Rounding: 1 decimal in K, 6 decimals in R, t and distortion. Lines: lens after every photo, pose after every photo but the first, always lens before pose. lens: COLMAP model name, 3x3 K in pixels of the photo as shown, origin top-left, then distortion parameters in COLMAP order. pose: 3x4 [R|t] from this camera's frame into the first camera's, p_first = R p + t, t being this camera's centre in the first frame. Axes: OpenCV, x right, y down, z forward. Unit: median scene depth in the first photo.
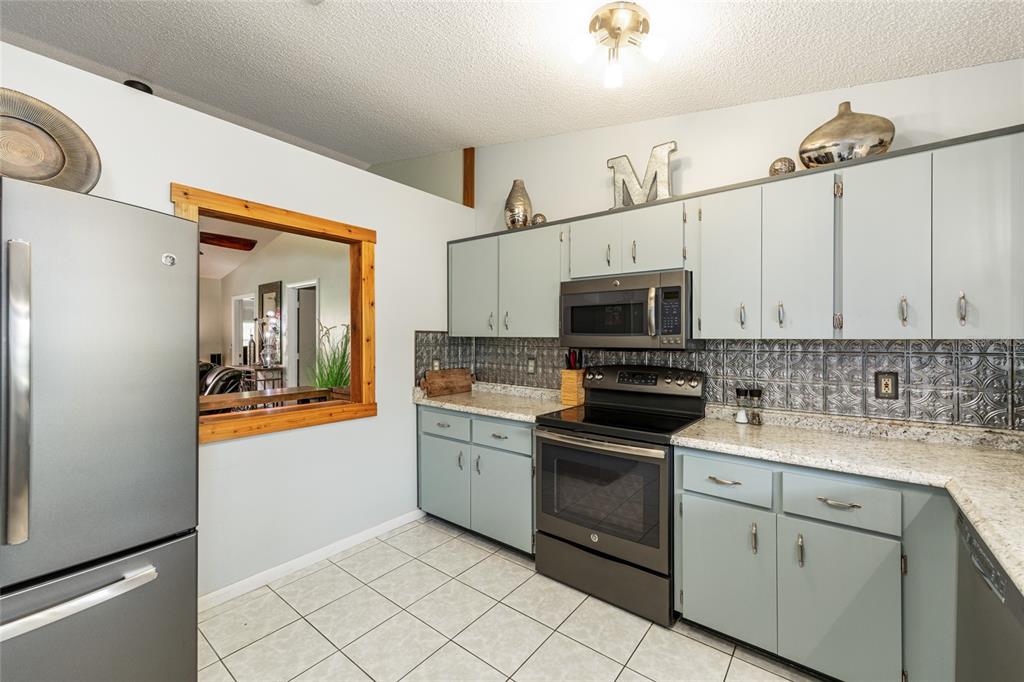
lens RADIAL K [[410.9, 0, 517.4], [0, 410.9, 338.1], [0, 0, 1]] dist [-0.001191, -0.000091]
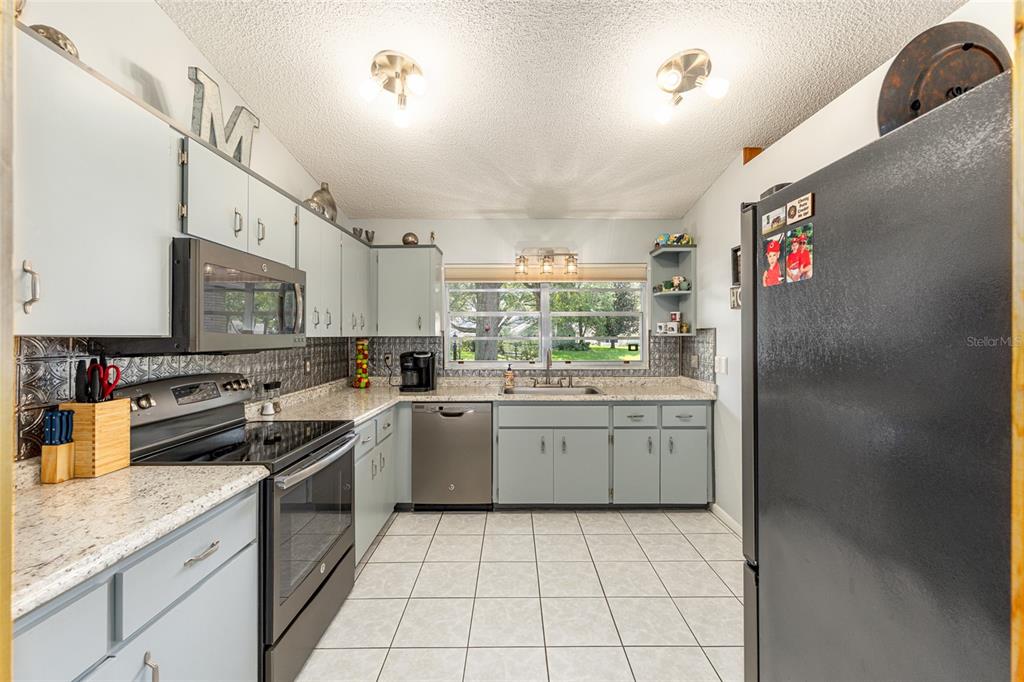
lens RADIAL K [[410.9, 0, 512.3], [0, 410.9, 334.8], [0, 0, 1]] dist [-0.001191, -0.000091]
pose [[-0.611443, -0.000691, 0.791288, -0.778499], [-0.000689, 1.000000, 0.000341, -0.003934], [-0.791288, -0.000337, -0.611443, 1.285099]]
